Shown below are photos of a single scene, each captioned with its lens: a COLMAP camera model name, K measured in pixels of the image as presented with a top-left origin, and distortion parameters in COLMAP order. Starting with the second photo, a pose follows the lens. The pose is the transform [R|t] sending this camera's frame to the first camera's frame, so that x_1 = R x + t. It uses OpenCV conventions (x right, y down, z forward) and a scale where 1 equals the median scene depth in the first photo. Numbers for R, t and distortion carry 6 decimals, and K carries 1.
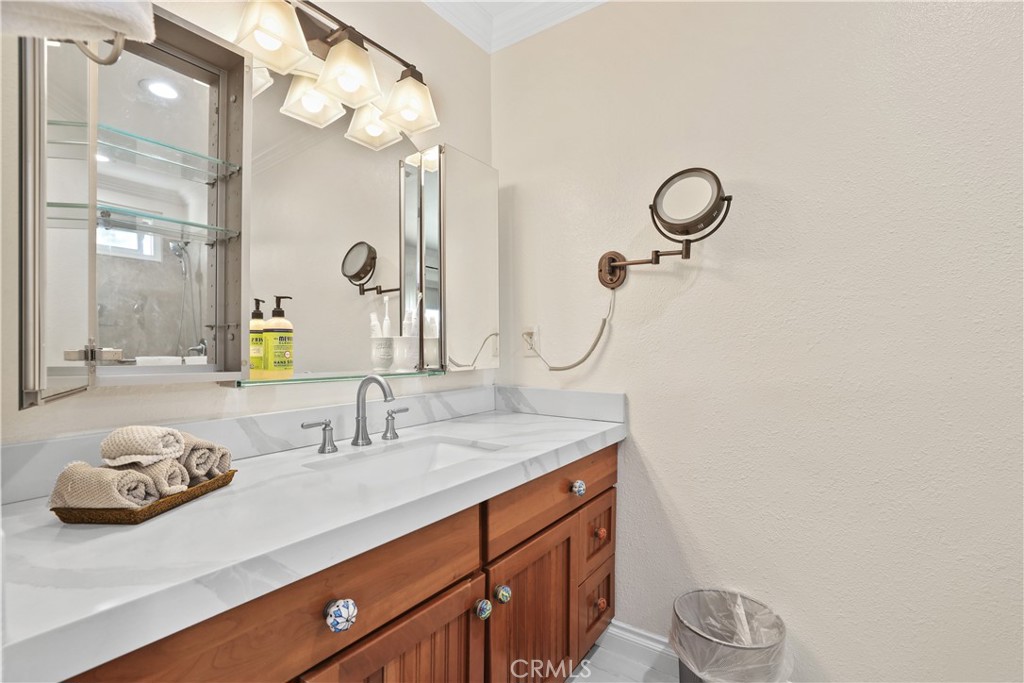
lens RADIAL K [[465.5, 0, 523.8], [0, 465.5, 337.4], [0, 0, 1]] dist [-0.000465, 0.000239]
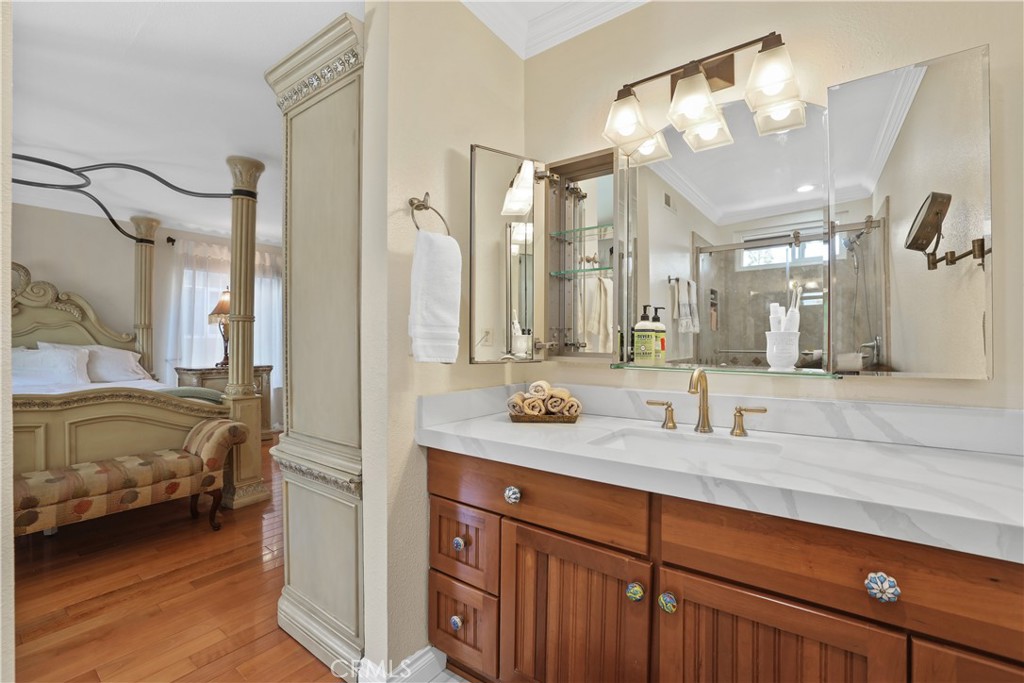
lens RADIAL K [[445.1, 0, 517.6], [0, 445.1, 333.7], [0, 0, 1]] dist [-0.043198, 0.016255]
pose [[-0.011801, -0.015257, -0.999814, 0.760658], [0.017826, 0.999721, -0.015466, 0.007885], [0.999771, -0.018005, -0.011526, 0.621308]]
